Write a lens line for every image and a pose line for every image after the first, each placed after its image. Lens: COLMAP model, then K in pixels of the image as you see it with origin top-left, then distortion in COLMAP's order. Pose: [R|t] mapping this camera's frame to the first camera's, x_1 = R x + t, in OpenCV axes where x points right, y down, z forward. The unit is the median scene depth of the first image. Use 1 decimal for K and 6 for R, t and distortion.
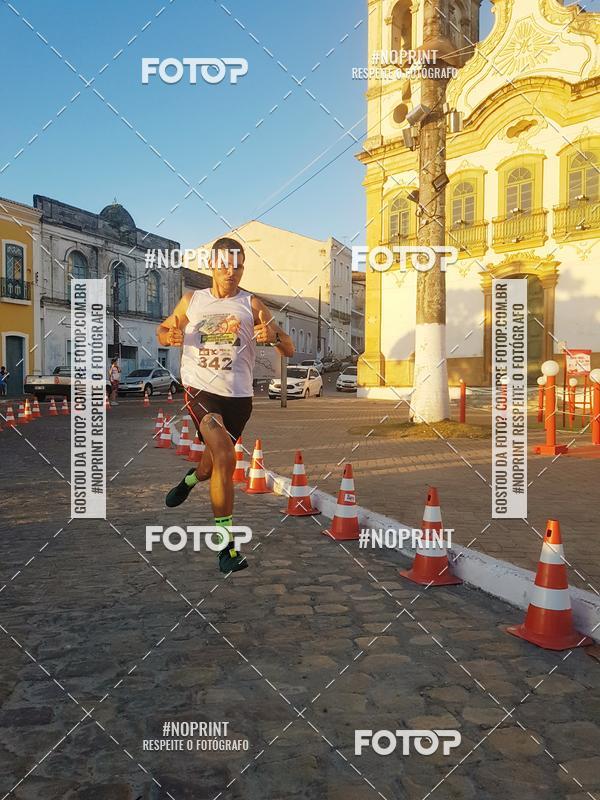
lens RADIAL K [[596.9, 0, 350.1], [0, 596.9, 421.8], [0, 0, 1]] dist [0.067798, -0.122553]
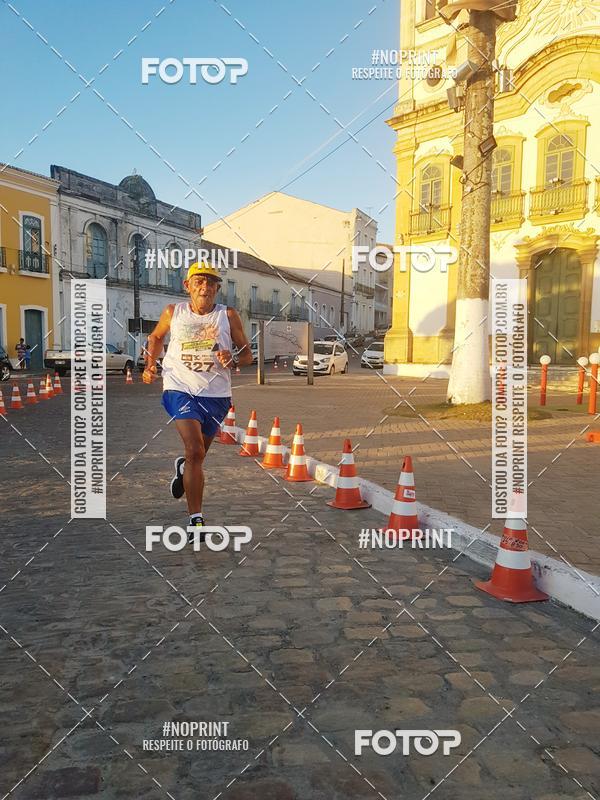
lens RADIAL K [[596.9, 0, 350.1], [0, 596.9, 421.8], [0, 0, 1]] dist [0.067798, -0.122553]
pose [[0.999524, 0.016069, -0.026326, -0.030232], [-0.014972, 0.999032, 0.041373, -0.007561], [0.026966, -0.040959, 0.998797, 0.045577]]
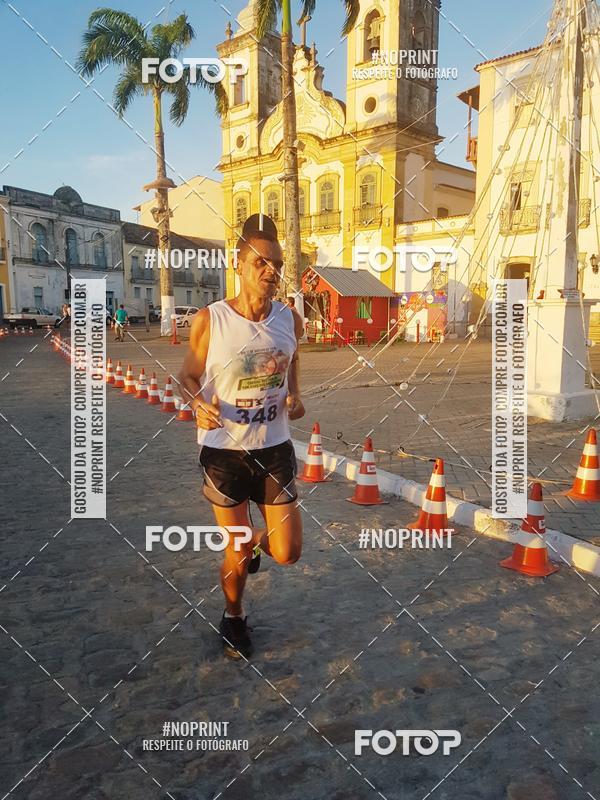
lens RADIAL K [[602.0, 0, 361.9], [0, 602.0, 405.9], [0, 0, 1]] dist [0.003173, 0.005299]
pose [[0.999711, -0.002942, 0.023862, 0.695688], [0.000763, 0.995867, 0.090825, 0.043696], [-0.024030, -0.090781, 0.995581, -1.188030]]
